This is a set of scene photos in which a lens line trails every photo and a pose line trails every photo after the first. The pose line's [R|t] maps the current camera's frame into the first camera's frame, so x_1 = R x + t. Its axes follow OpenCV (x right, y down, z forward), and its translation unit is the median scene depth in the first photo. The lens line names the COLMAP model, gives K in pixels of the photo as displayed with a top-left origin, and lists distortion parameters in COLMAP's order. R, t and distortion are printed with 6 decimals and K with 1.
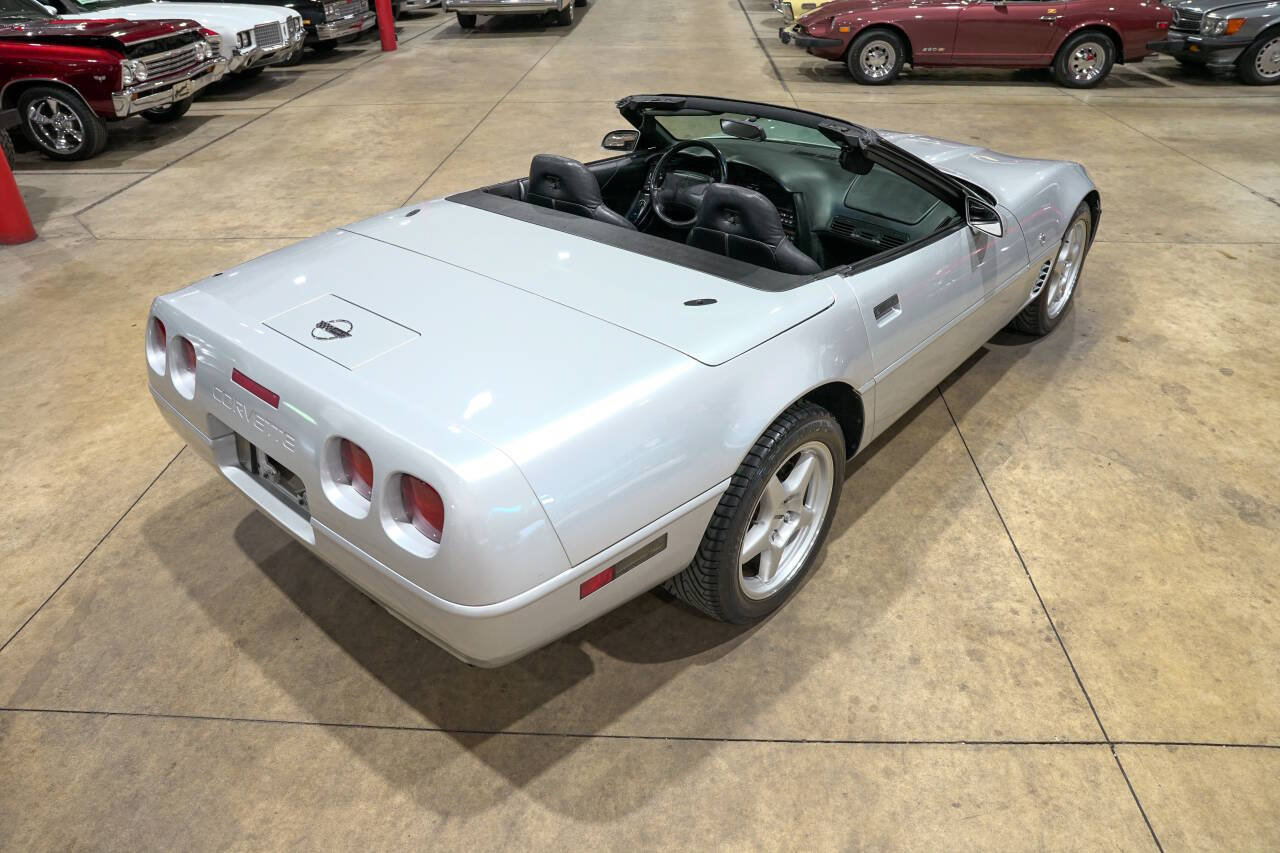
lens RADIAL K [[875.4, 0, 643.0], [0, 875.4, 428.1], [0, 0, 1]] dist [-0.138185, 0.107004]
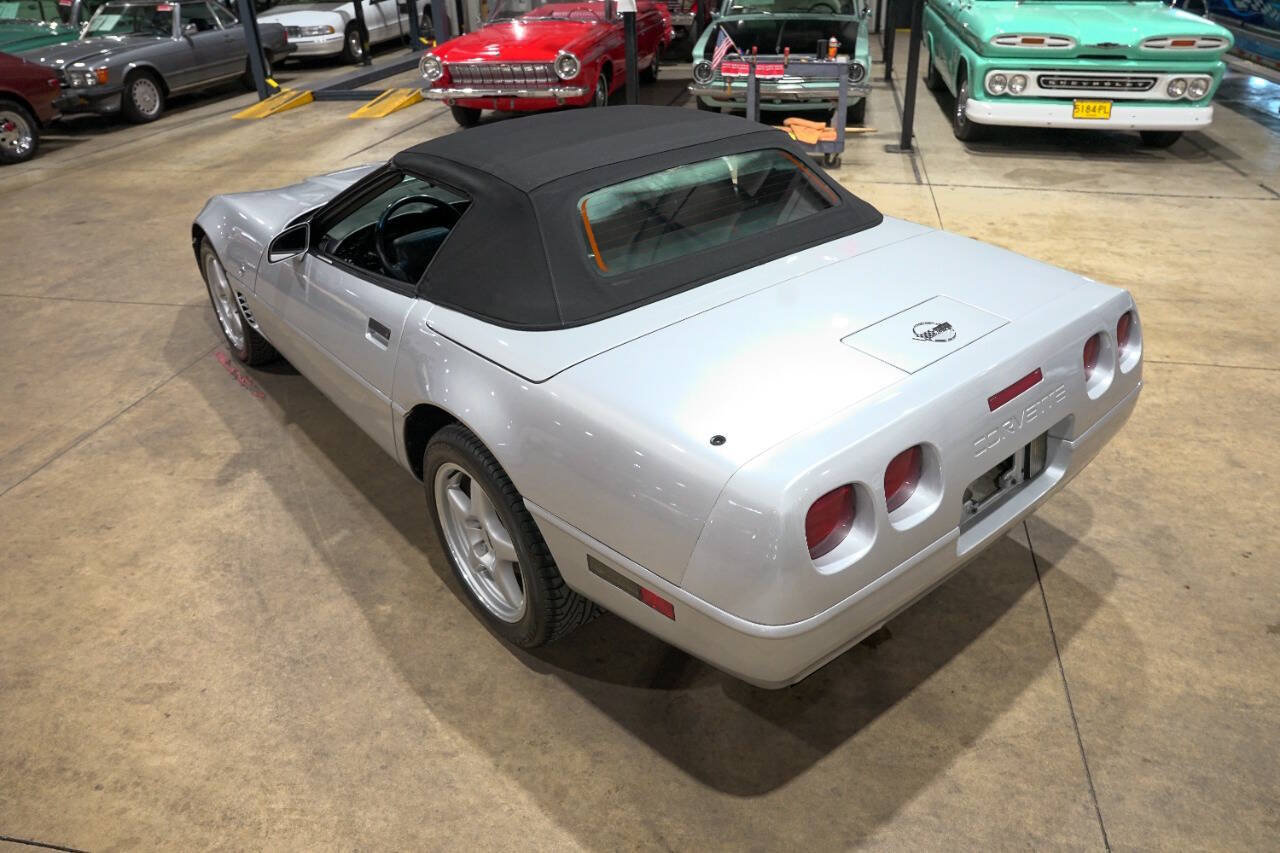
lens RADIAL K [[875.4, 0, 643.1], [0, 875.4, 426.5], [0, 0, 1]] dist [-0.138185, 0.107004]
pose [[0.165978, -0.485721, 0.858211, -1.158494], [0.543408, 0.771276, 0.331424, -0.474320], [-0.822897, 0.411349, 0.391959, 0.838478]]
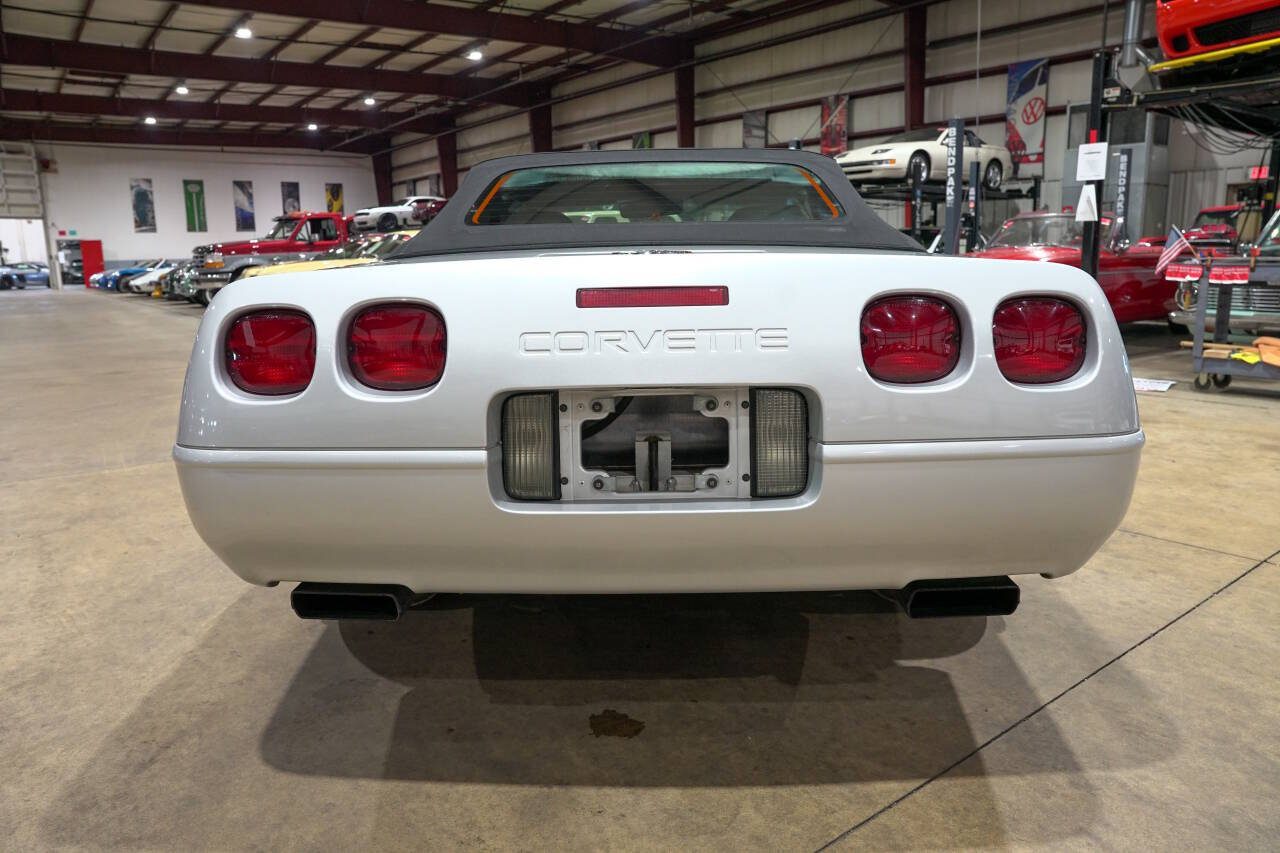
lens RADIAL K [[875.4, 0, 644.5], [0, 875.4, 427.2], [0, 0, 1]] dist [-0.138185, 0.107004]
pose [[0.764954, -0.121195, 0.632580, -0.752978], [0.340793, 0.909554, -0.237849, 0.166315], [-0.546539, 0.397523, 0.737069, 0.475791]]
